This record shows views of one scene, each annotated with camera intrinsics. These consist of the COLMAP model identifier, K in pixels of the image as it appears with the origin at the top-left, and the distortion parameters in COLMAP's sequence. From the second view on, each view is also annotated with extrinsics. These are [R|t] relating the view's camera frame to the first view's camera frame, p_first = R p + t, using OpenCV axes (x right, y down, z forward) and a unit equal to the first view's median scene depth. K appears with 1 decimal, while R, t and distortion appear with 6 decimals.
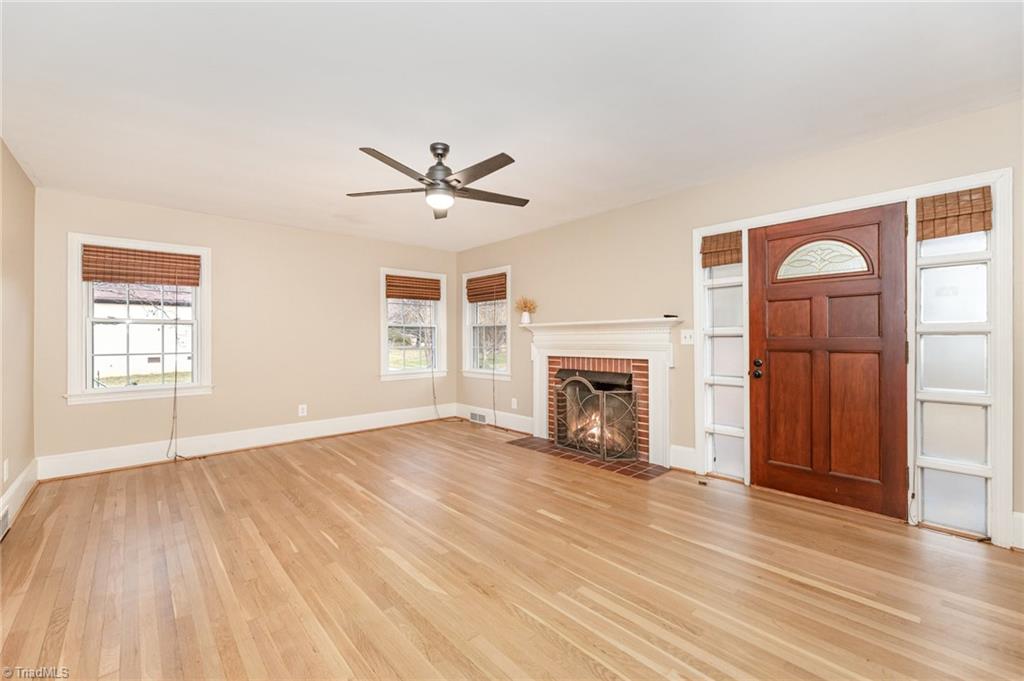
lens RADIAL K [[427.6, 0, 504.1], [0, 427.6, 339.5], [0, 0, 1]] dist [-0.001527, 0.000190]
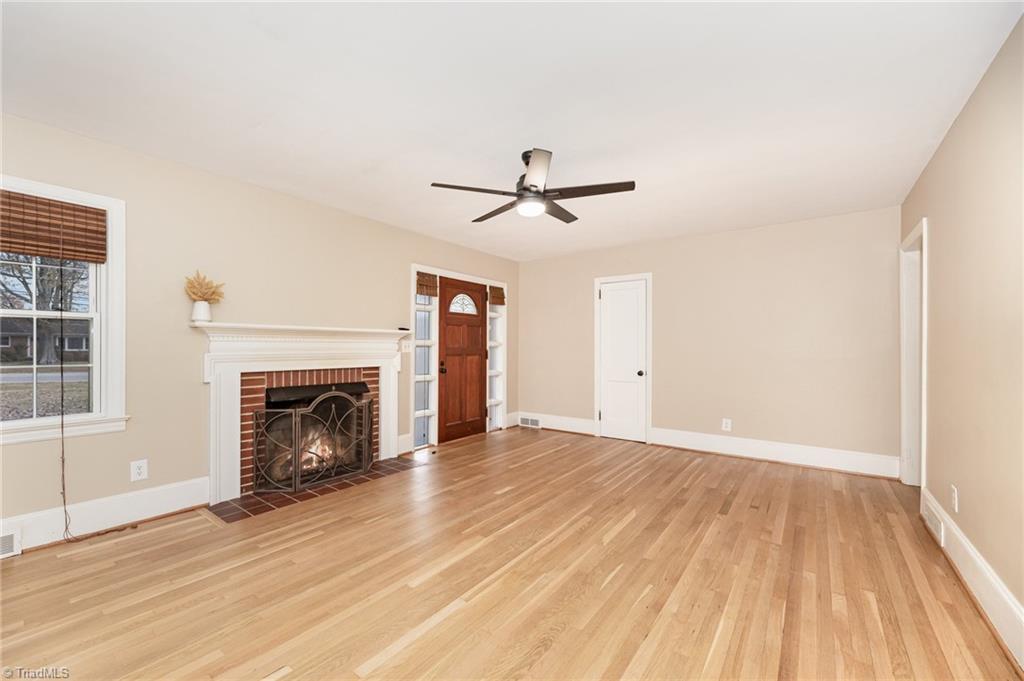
lens RADIAL K [[427.6, 0, 504.4], [0, 427.6, 346.7], [0, 0, 1]] dist [-0.001527, 0.000190]
pose [[-0.224713, 0.005789, 0.974408, -0.800850], [-0.000625, 0.999981, -0.006085, 0.001974], [-0.974425, -0.001977, -0.224705, 0.930550]]
